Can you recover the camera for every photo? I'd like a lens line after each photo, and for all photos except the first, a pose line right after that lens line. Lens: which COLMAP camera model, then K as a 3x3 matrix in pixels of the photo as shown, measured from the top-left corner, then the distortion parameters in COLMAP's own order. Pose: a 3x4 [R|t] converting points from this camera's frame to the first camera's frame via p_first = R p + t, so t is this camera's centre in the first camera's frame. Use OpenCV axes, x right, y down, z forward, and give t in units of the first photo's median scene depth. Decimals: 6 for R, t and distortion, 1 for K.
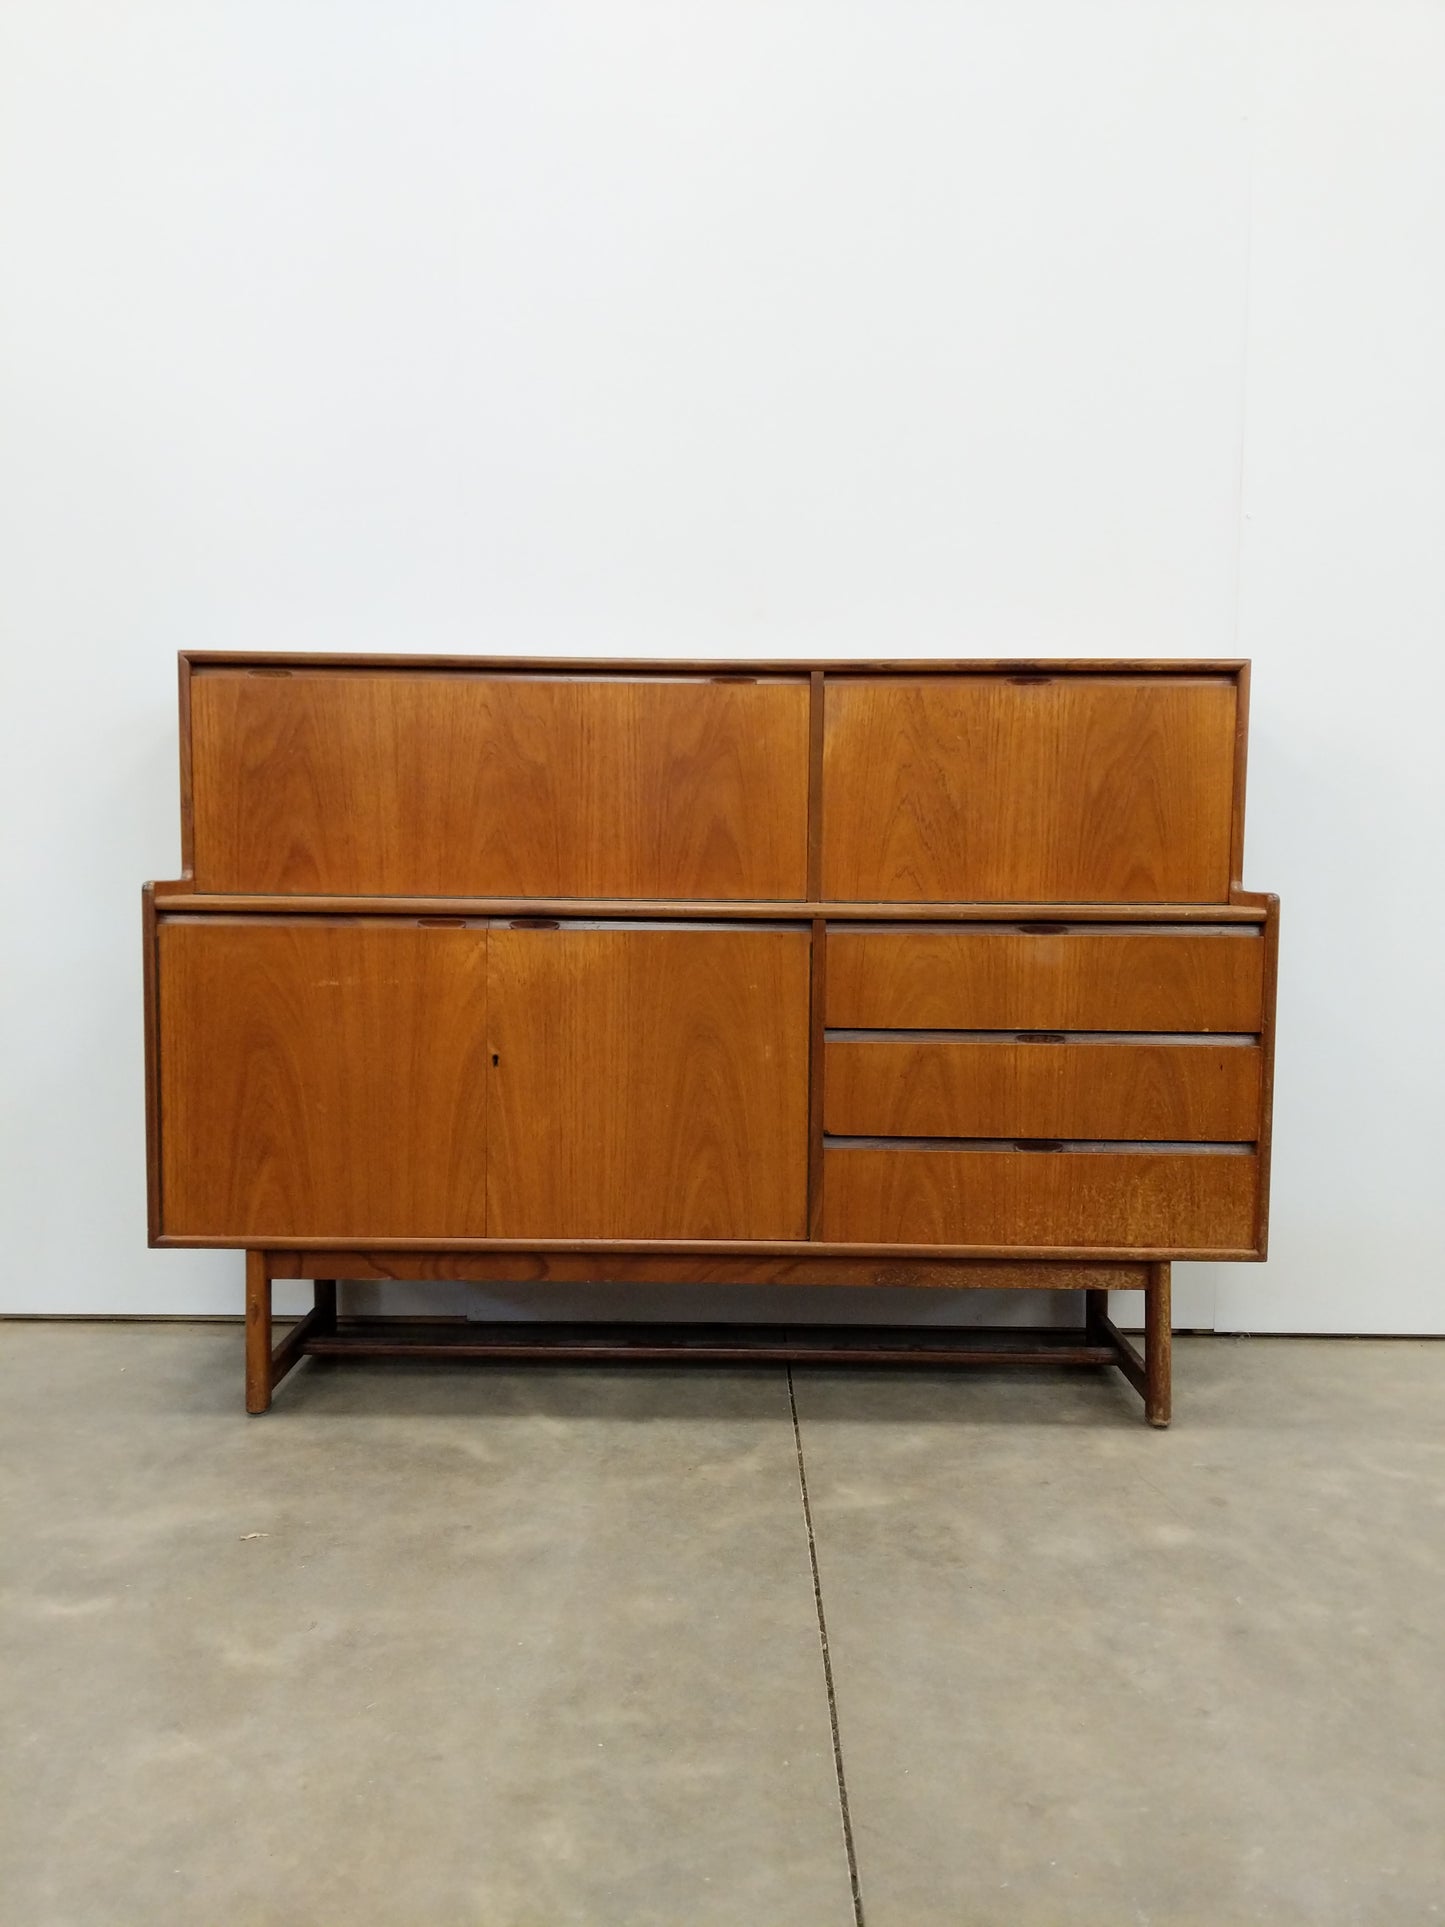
lens RADIAL K [[1540.5, 0, 709.0], [0, 1540.5, 973.0], [0, 0, 1]] dist [0.072401, -0.138312]
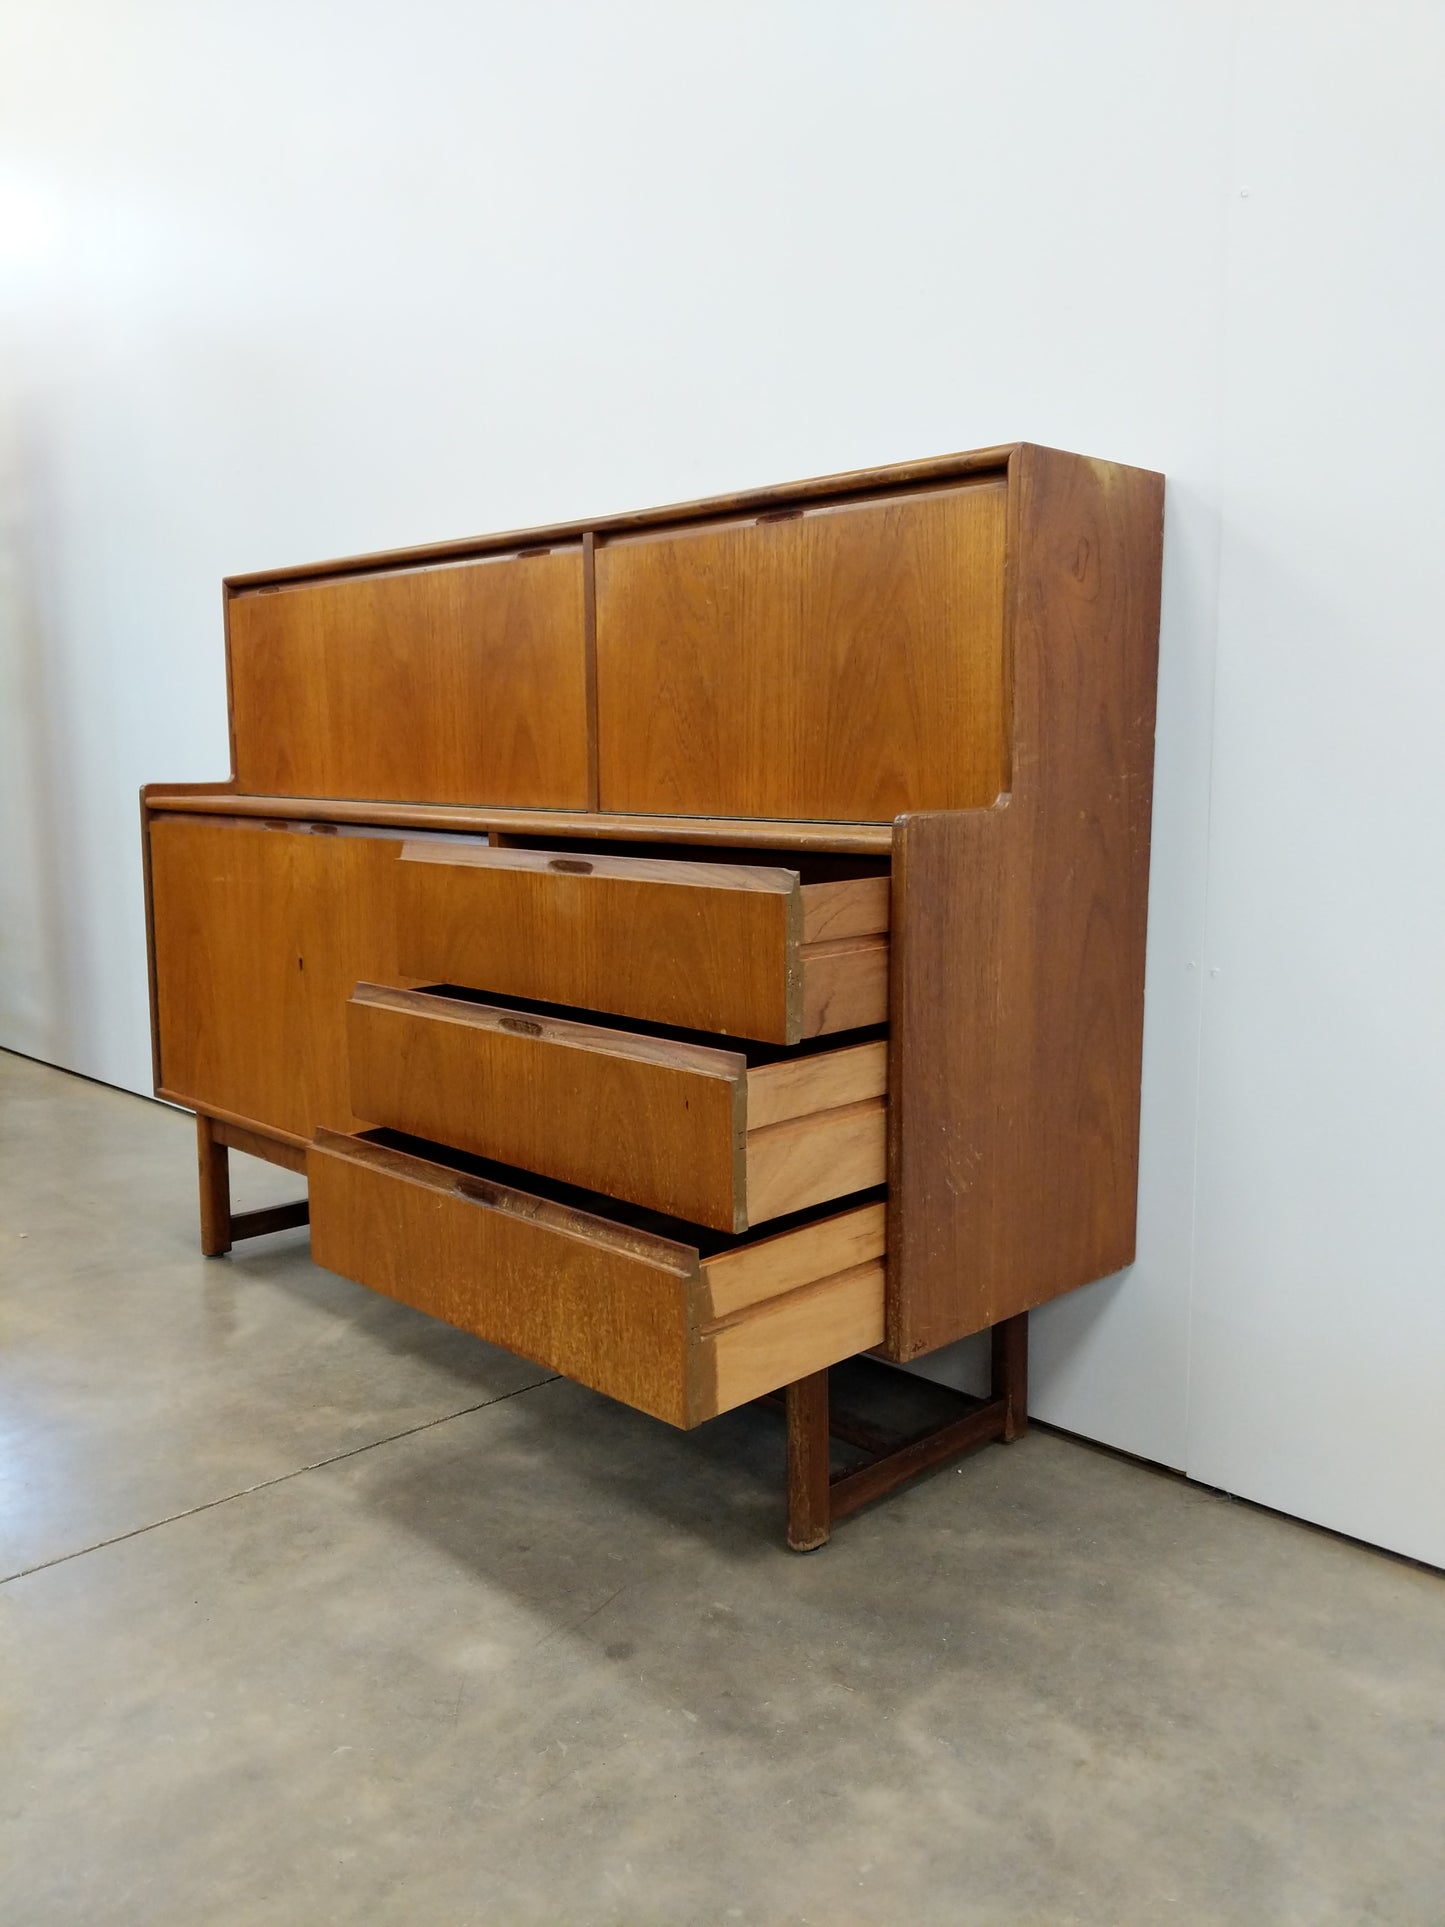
lens RADIAL K [[1540.5, 0, 711.6], [0, 1540.5, 970.3], [0, 0, 1]] dist [0.072401, -0.138312]
pose [[0.703673, 0.090485, -0.704739, 0.740966], [-0.045734, 0.995569, 0.082161, -0.033499], [0.709050, -0.025584, 0.704694, 0.464671]]
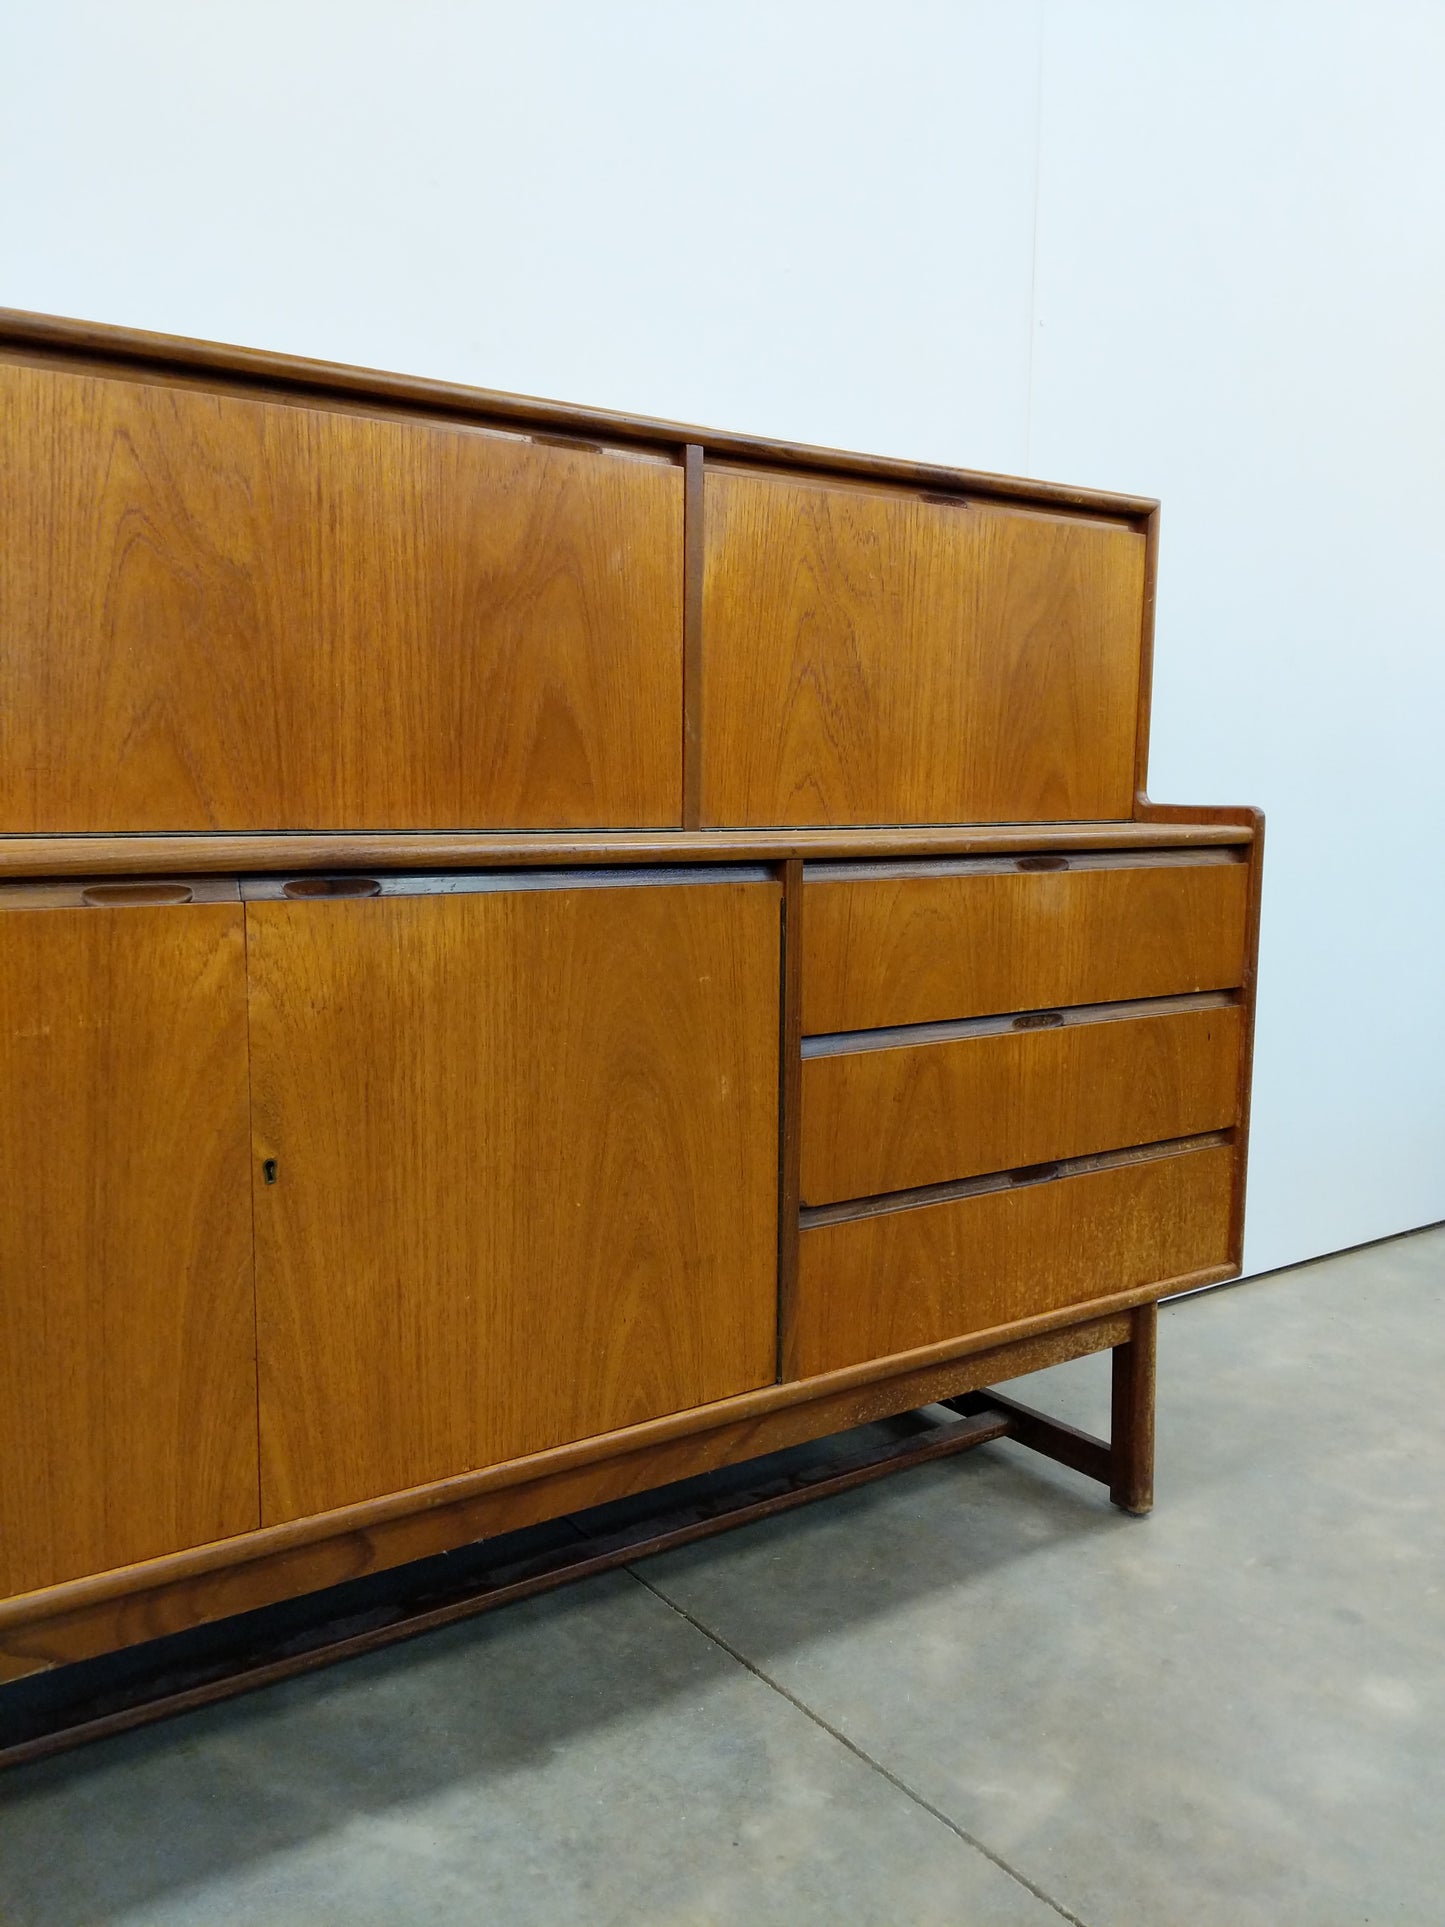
lens RADIAL K [[1540.5, 0, 725.4], [0, 1540.5, 970.2], [0, 0, 1]] dist [0.072401, -0.138312]
pose [[0.808474, -0.073924, 0.583871, -0.294702], [0.041834, 0.996789, 0.068277, -0.032788], [-0.587043, -0.030775, 0.808970, 0.508365]]
